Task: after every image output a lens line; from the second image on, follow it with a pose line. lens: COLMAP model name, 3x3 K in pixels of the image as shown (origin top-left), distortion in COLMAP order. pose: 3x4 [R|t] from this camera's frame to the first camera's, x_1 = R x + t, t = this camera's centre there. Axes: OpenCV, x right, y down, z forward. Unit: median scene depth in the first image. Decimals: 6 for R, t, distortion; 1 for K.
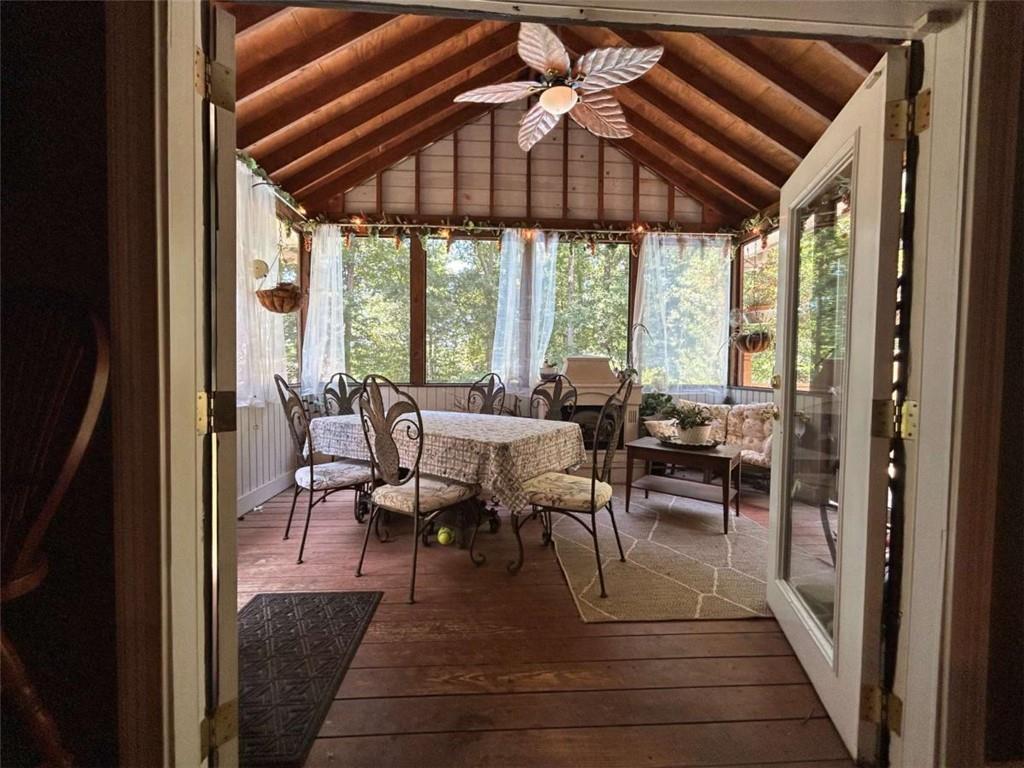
lens RADIAL K [[413.5, 0, 509.2], [0, 413.5, 384.0], [0, 0, 1]] dist [-0.001503, 0.000230]
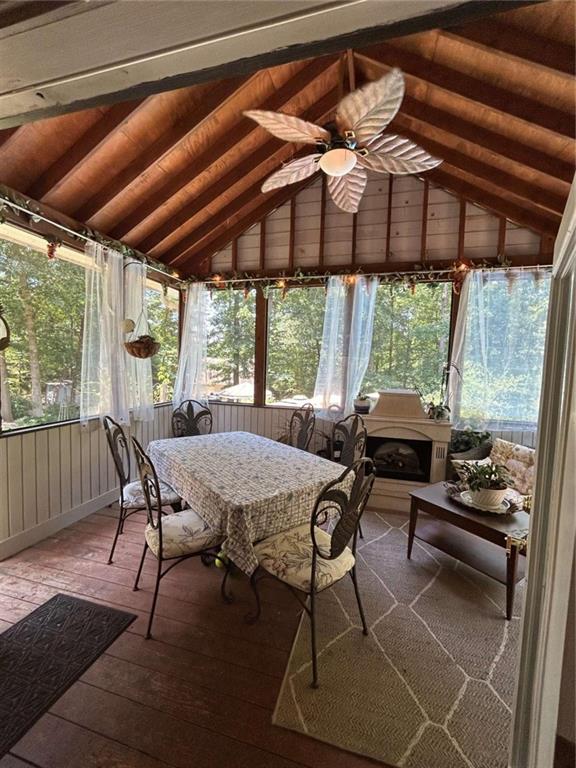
lens RADIAL K [[310.1, 0, 289.6], [0, 310.1, 383.8], [0, 0, 1]] dist [-0.001503, 0.000230]
pose [[0.946555, 0.040997, -0.319927, 0.170623], [-0.033518, 0.999022, 0.028851, -0.096530], [0.320797, -0.016586, 0.947003, 0.138766]]
